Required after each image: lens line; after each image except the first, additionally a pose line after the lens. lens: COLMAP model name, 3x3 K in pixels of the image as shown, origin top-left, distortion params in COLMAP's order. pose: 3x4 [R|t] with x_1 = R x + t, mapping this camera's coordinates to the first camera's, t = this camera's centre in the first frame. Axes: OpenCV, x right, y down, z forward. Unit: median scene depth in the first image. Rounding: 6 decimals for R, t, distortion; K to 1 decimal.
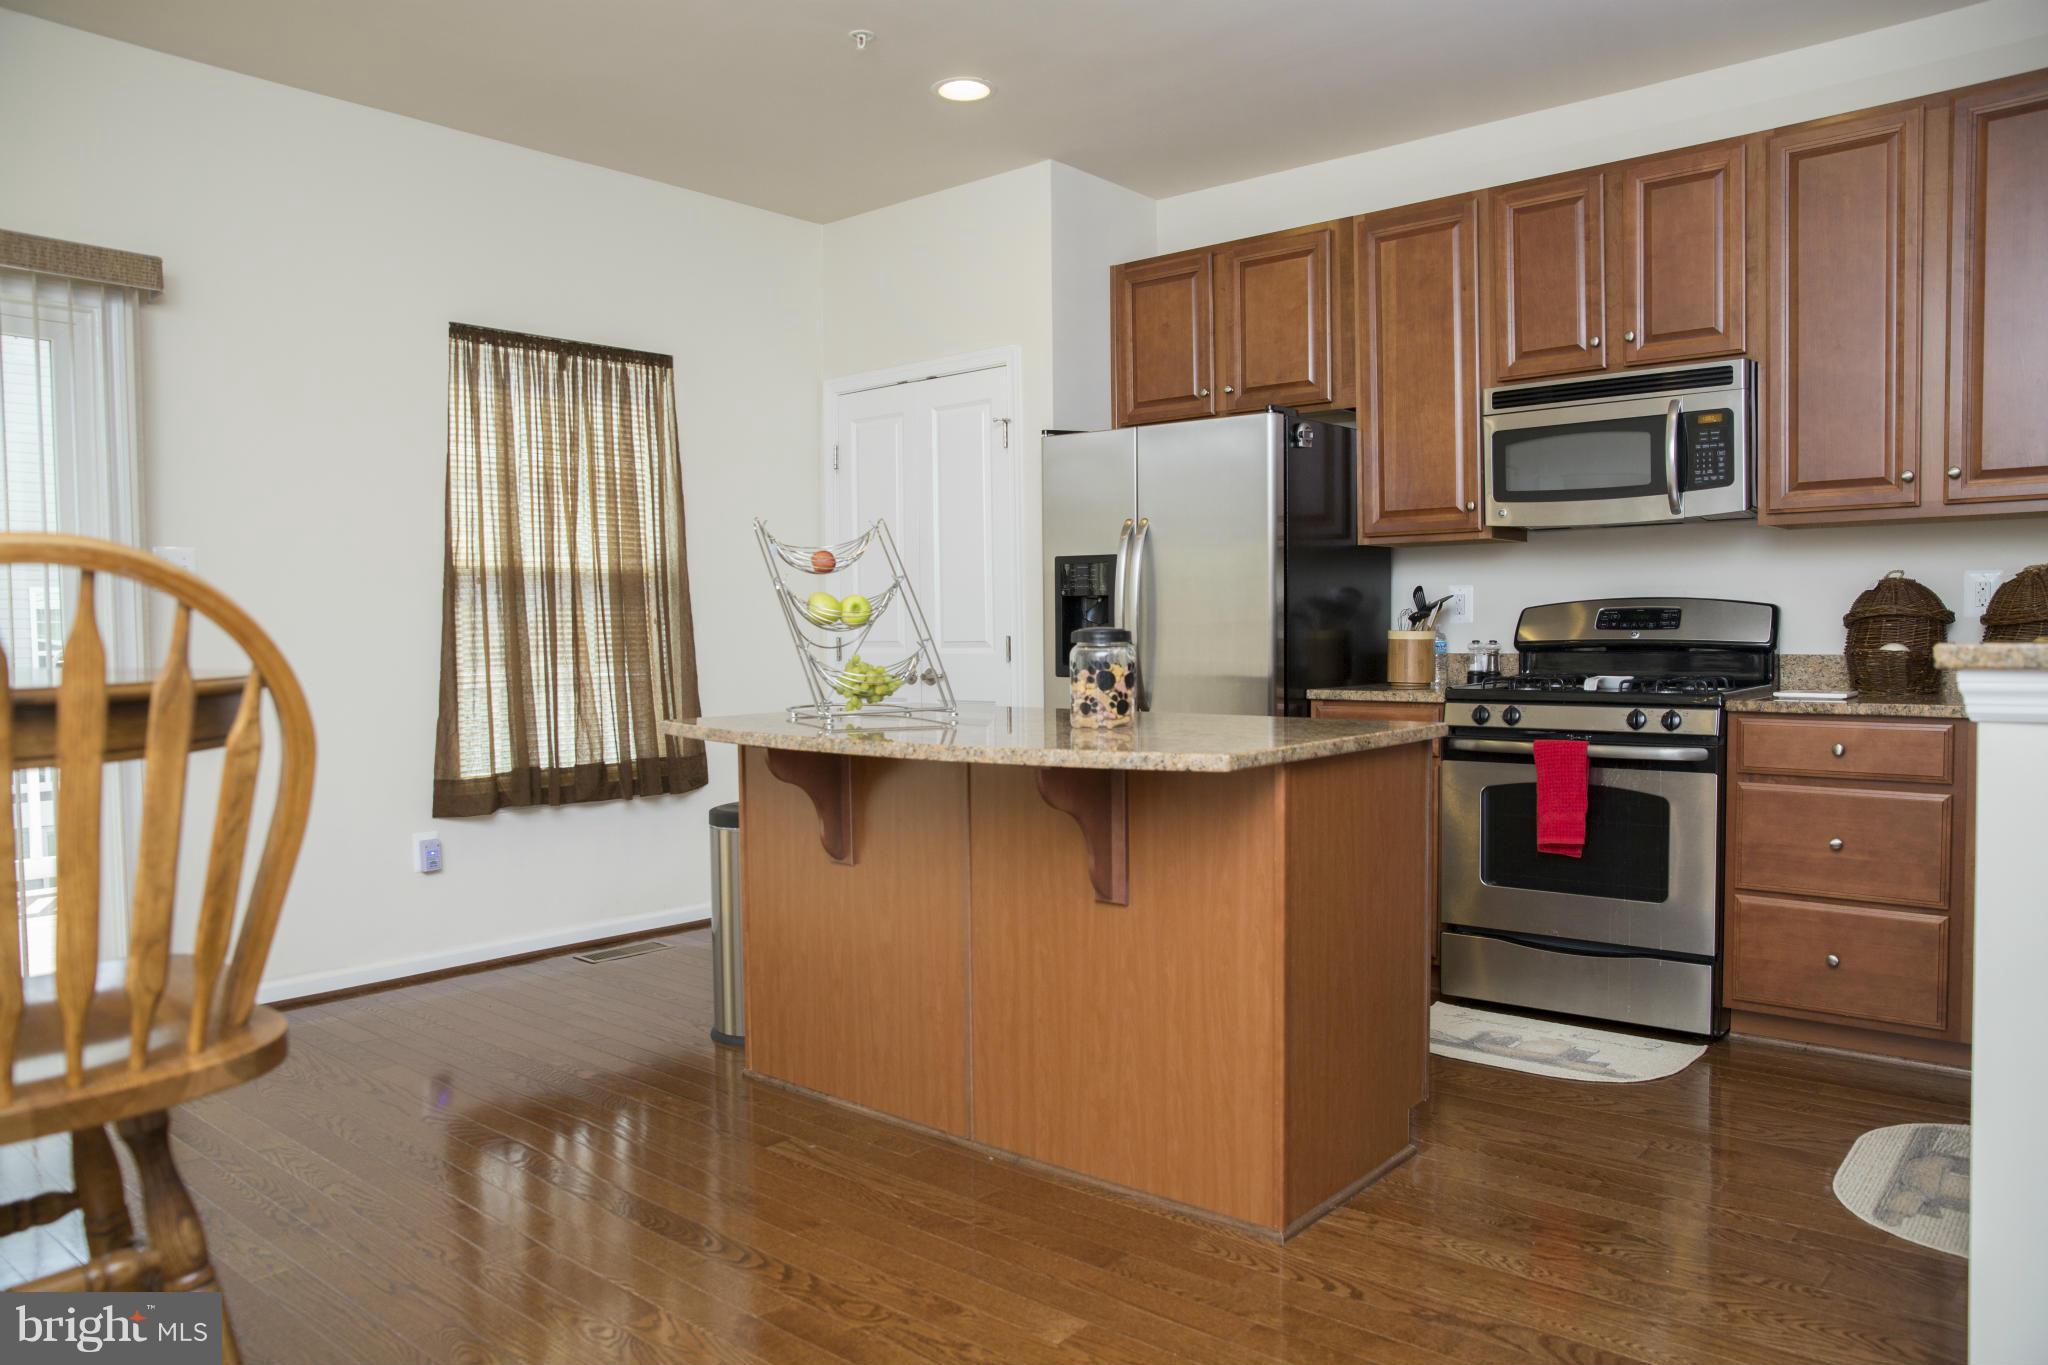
lens RADIAL K [[1398.6, 0, 1027.3], [0, 1398.6, 698.2], [0, 0, 1]] dist [-0.108709, 0.084306]
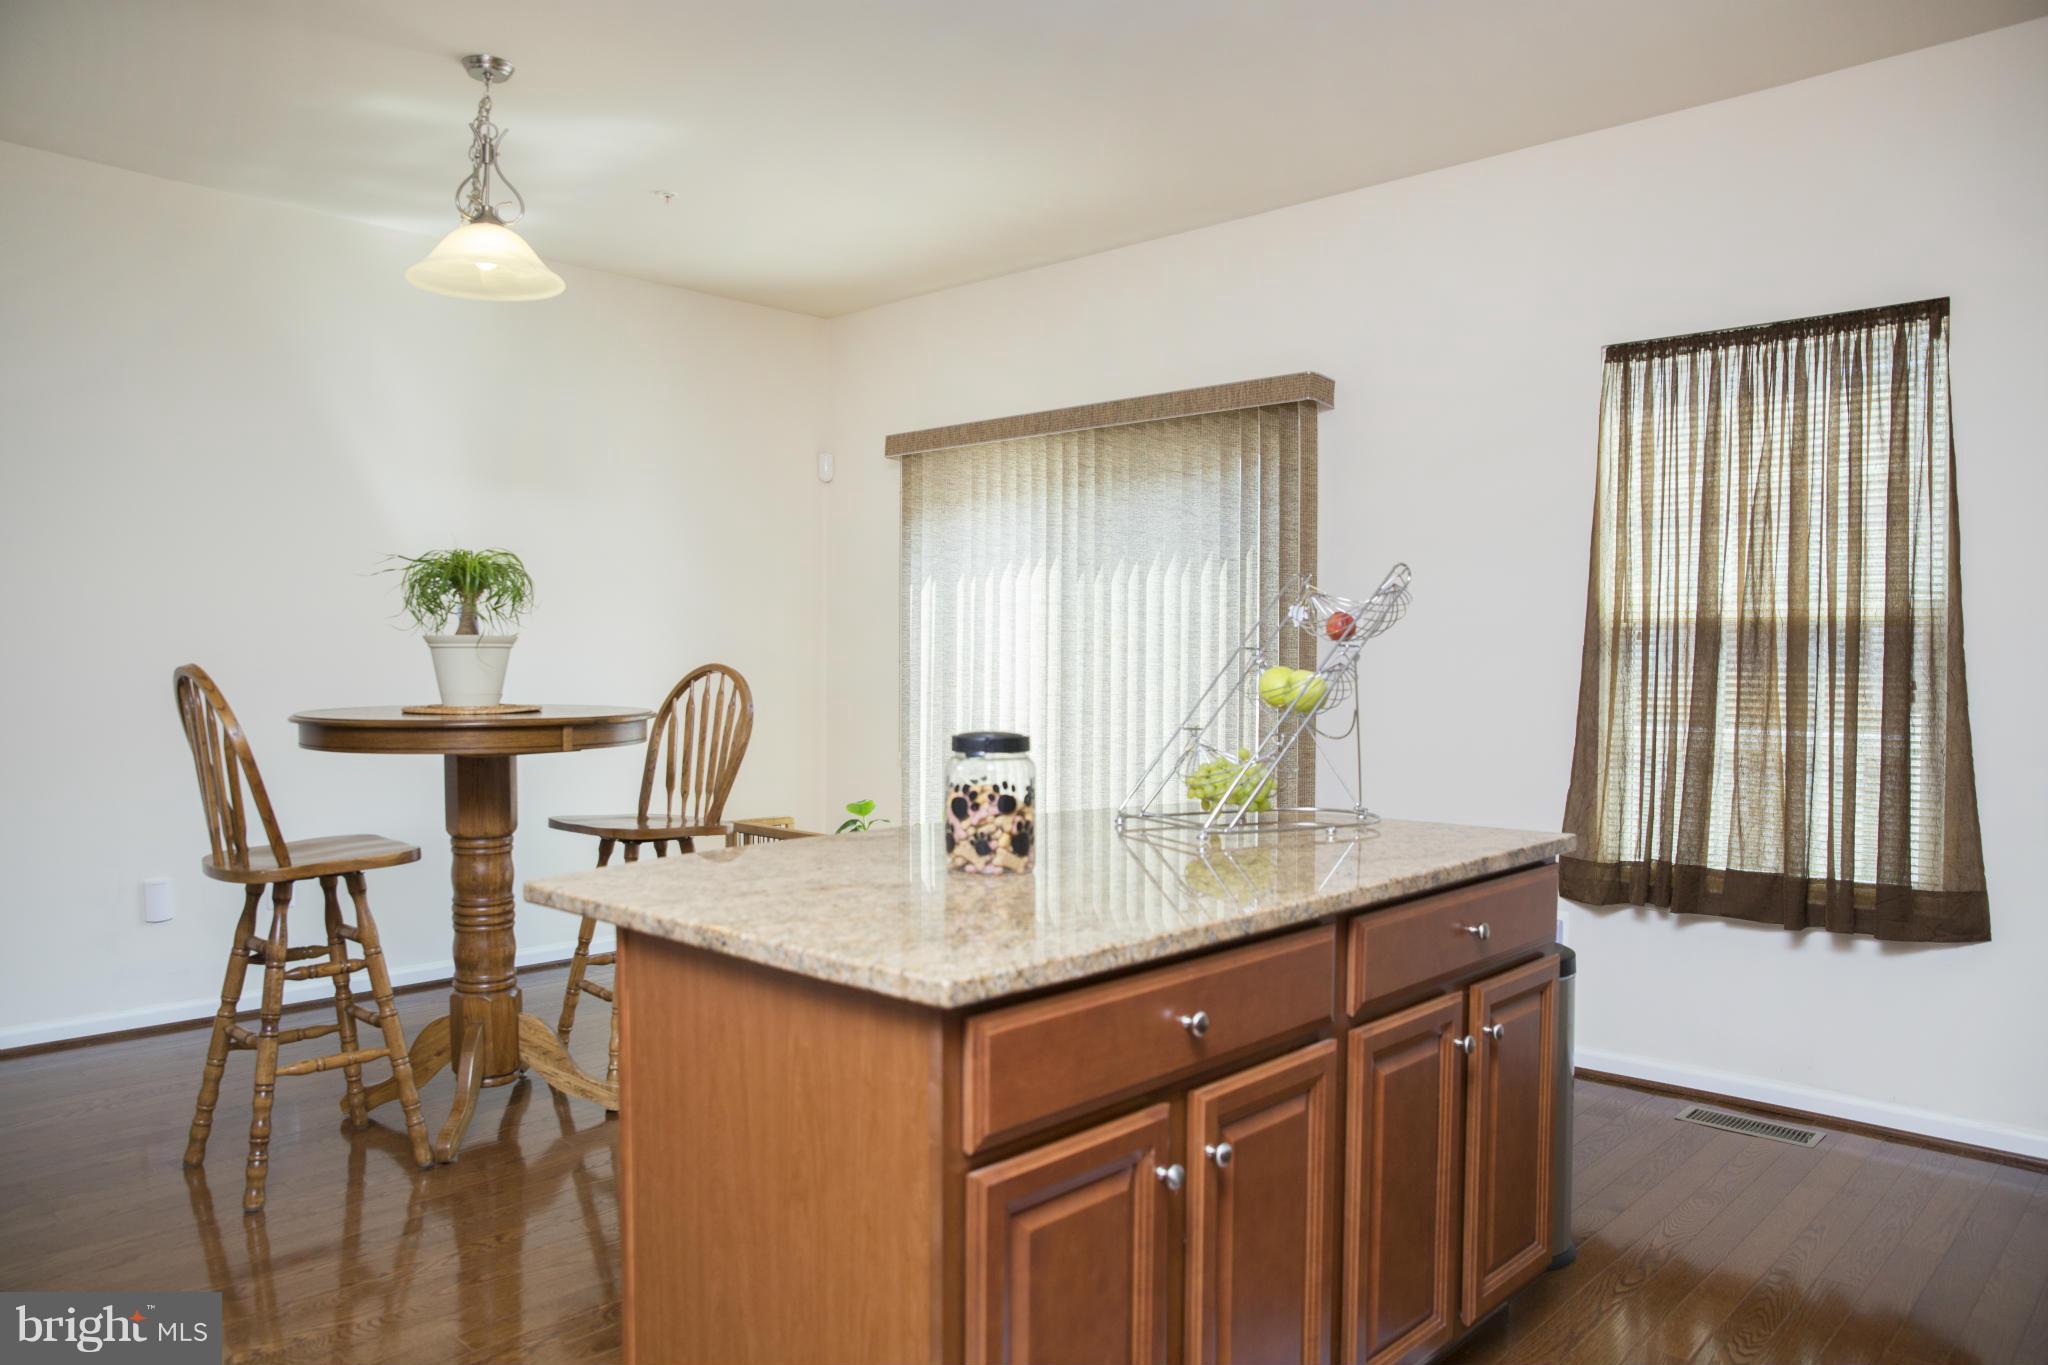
lens RADIAL K [[1398.6, 0, 1027.3], [0, 1398.6, 698.2], [0, 0, 1]] dist [-0.108709, 0.084306]
pose [[-0.042275, 0.038259, -0.998373, 0.550122], [-0.058419, 0.997462, 0.040698, -0.068798], [0.997397, 0.060044, -0.039933, 0.761014]]
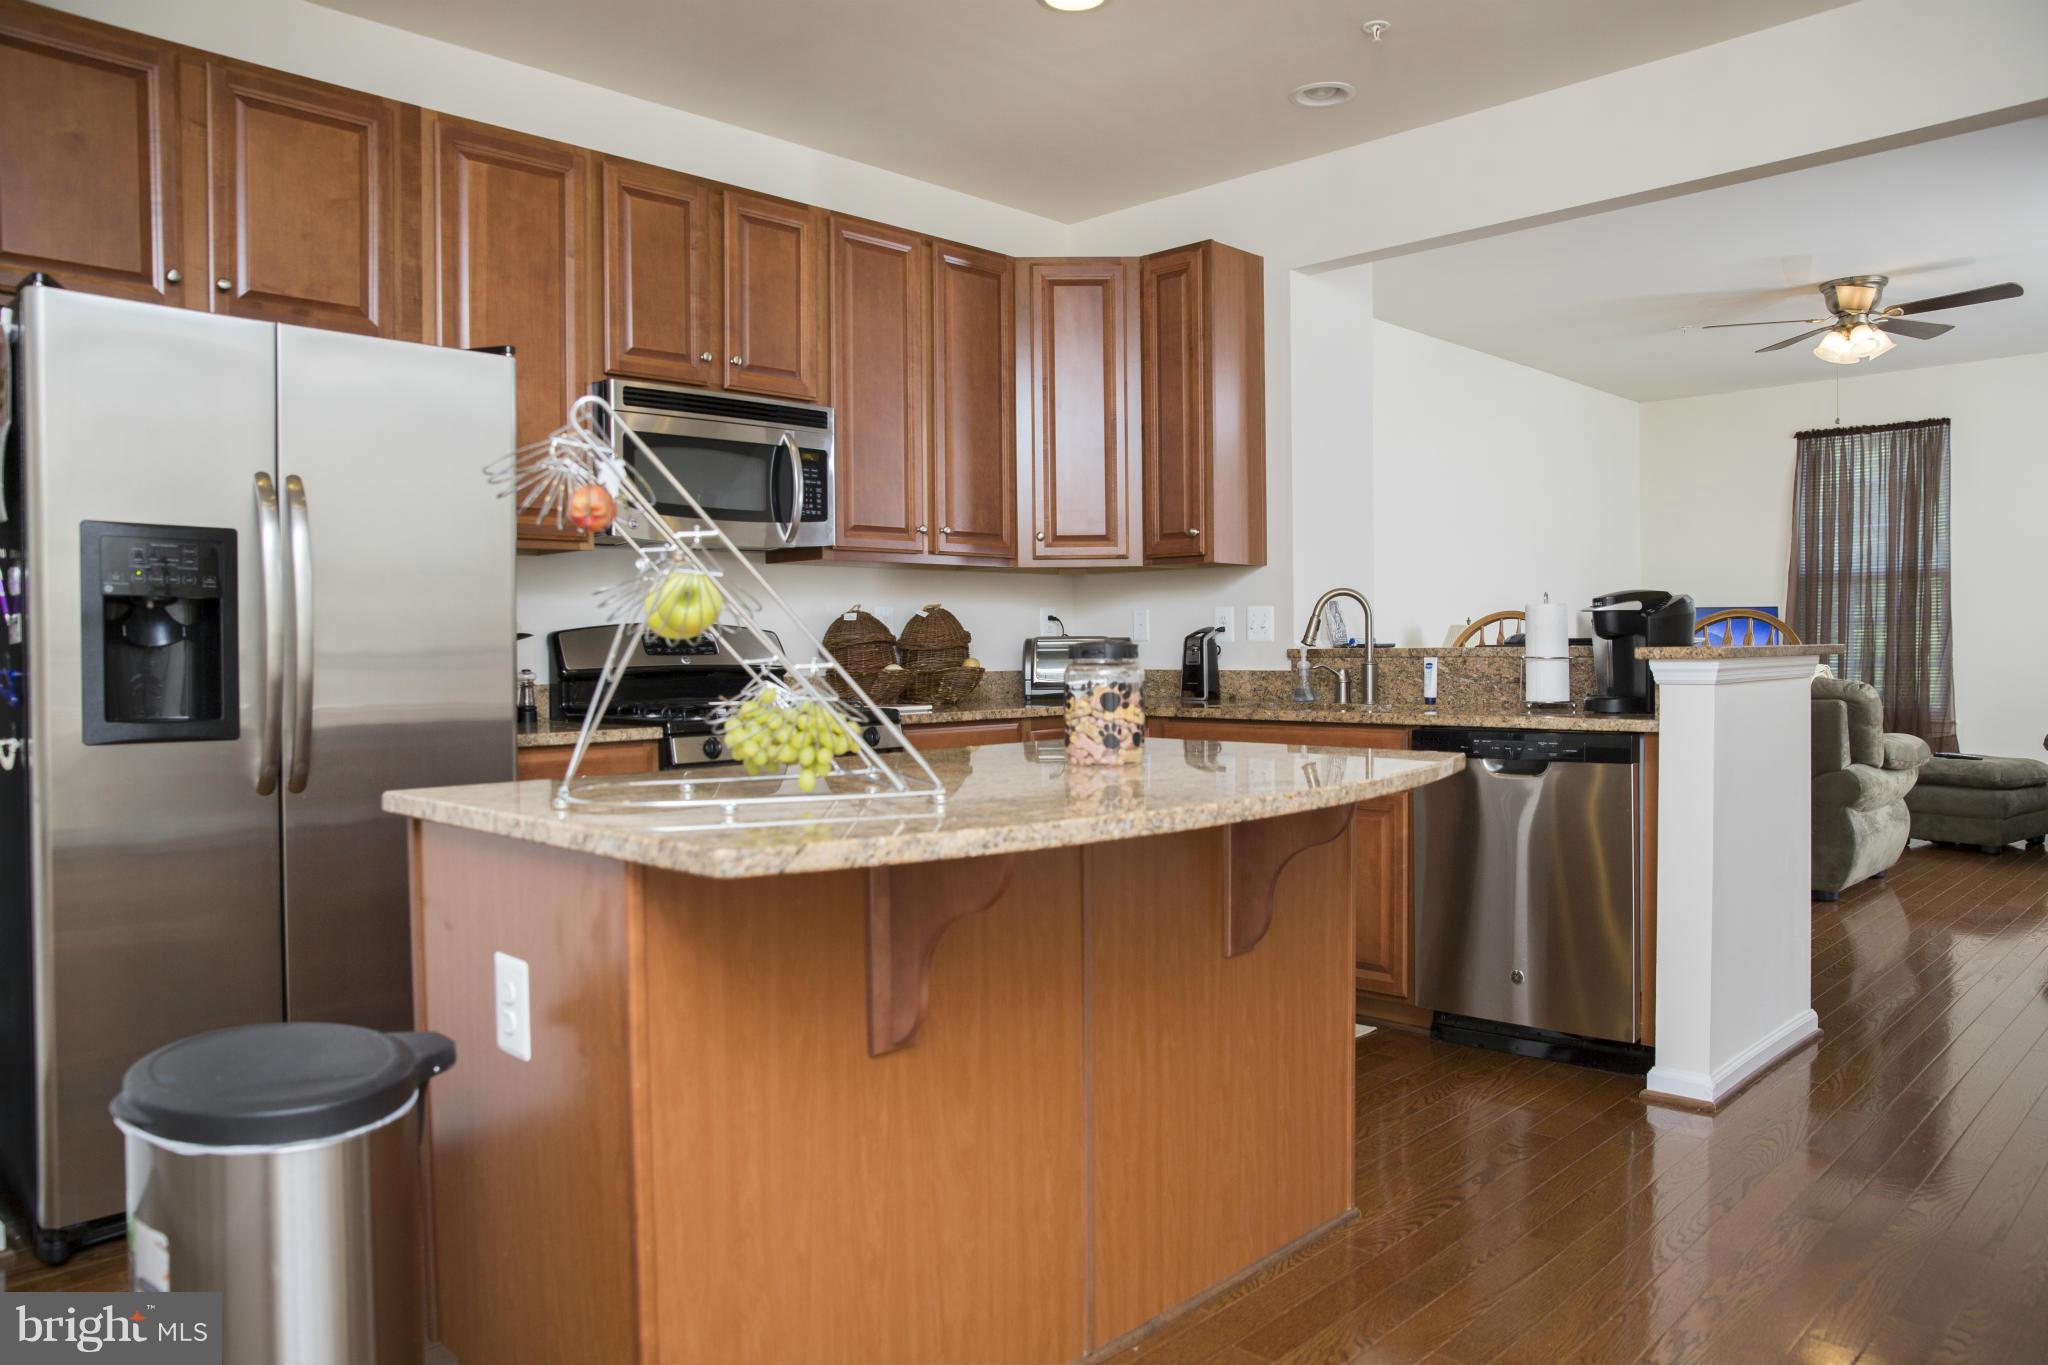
lens RADIAL K [[1398.6, 0, 1027.3], [0, 1398.6, 698.2], [0, 0, 1]] dist [-0.108709, 0.084306]
pose [[0.081265, -0.026614, 0.996337, -0.556742], [0.057387, 0.998110, 0.021981, -0.028030], [-0.995039, 0.055390, 0.082639, 0.716284]]
